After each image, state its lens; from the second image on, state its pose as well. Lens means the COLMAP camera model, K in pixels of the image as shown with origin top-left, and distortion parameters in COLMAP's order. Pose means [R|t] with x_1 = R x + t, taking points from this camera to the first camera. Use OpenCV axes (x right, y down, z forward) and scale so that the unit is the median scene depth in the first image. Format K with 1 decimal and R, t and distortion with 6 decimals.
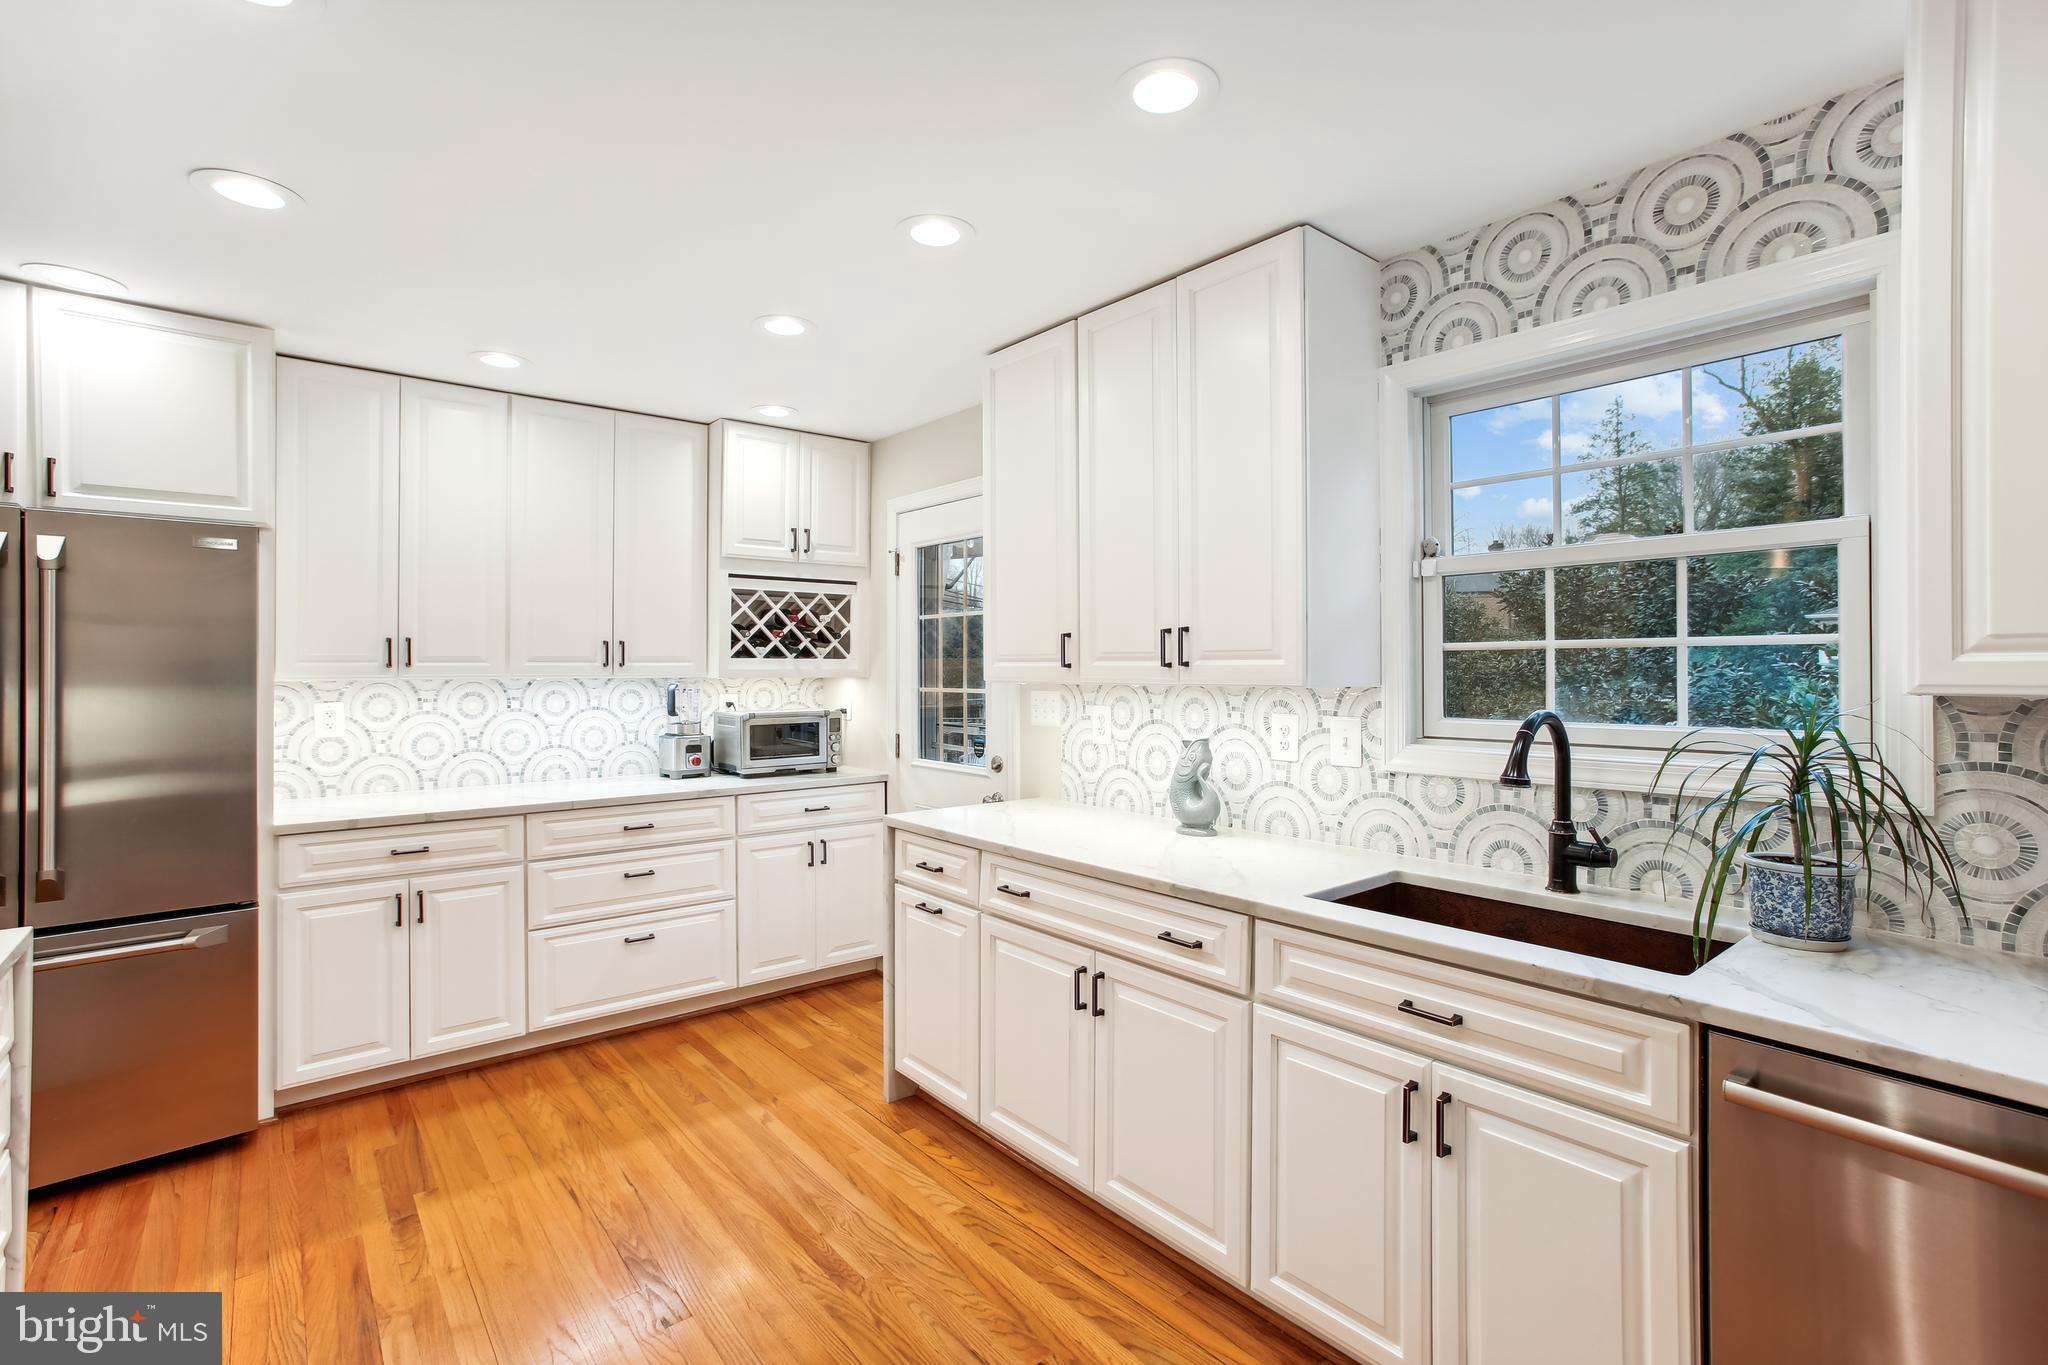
lens RADIAL K [[940.2, 0, 1022.4], [0, 940.2, 661.2], [0, 0, 1]] dist [-0.070558, 0.038767]
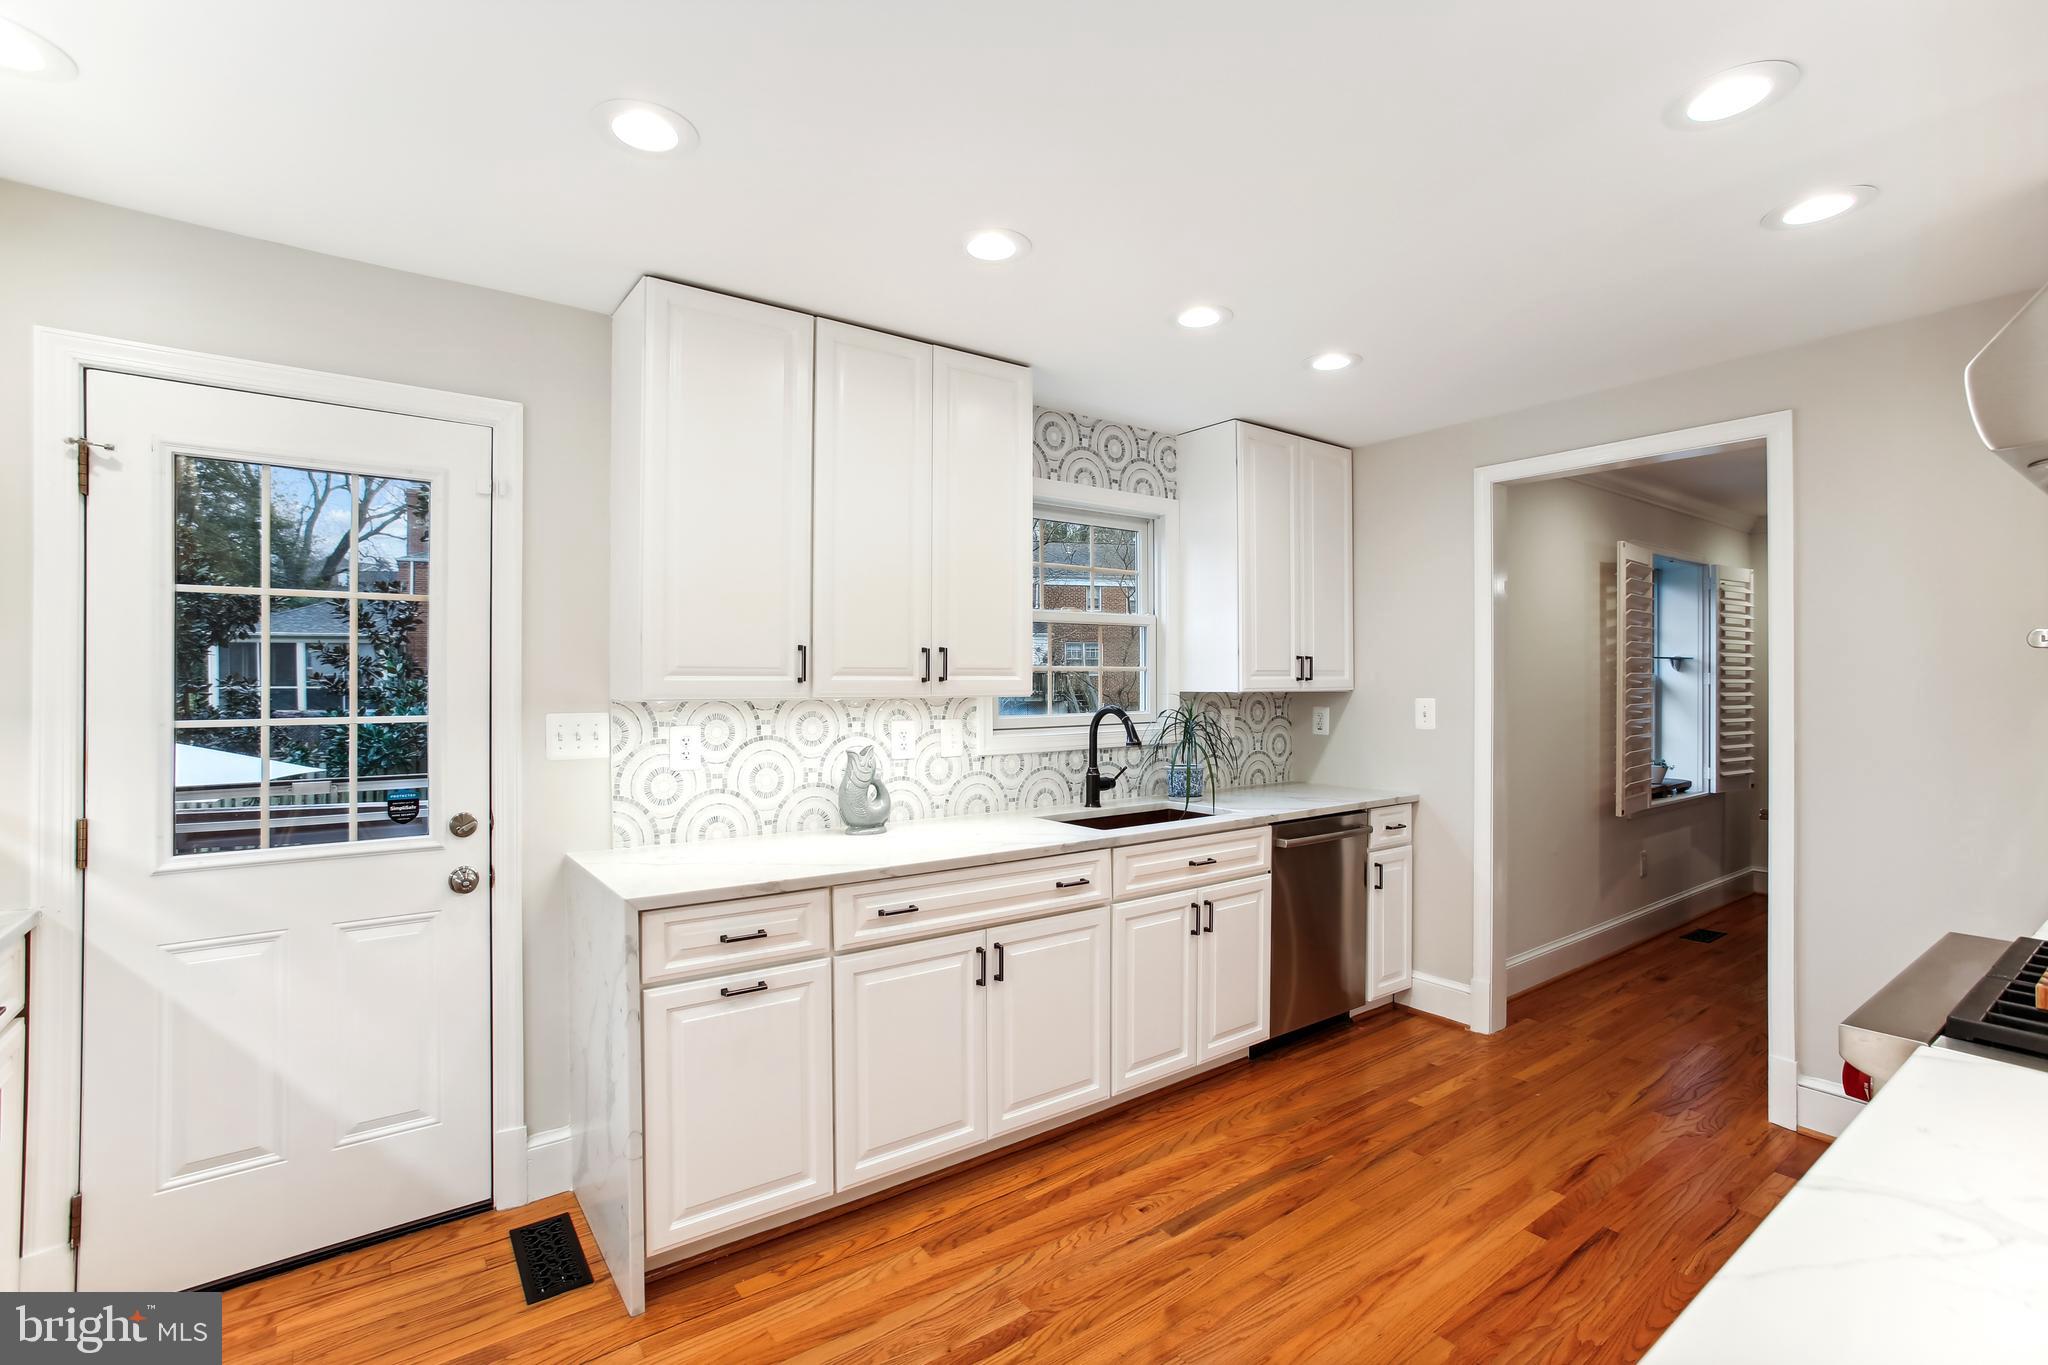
lens RADIAL K [[947.3, 0, 1015.7], [0, 947.3, 679.5], [0, 0, 1]] dist [-0.067713, 0.038689]
pose [[0.046604, 0.003730, 0.998906, -0.979897], [-0.007024, 0.999970, -0.003406, 0.006351], [-0.998889, -0.006857, 0.046629, 0.826668]]
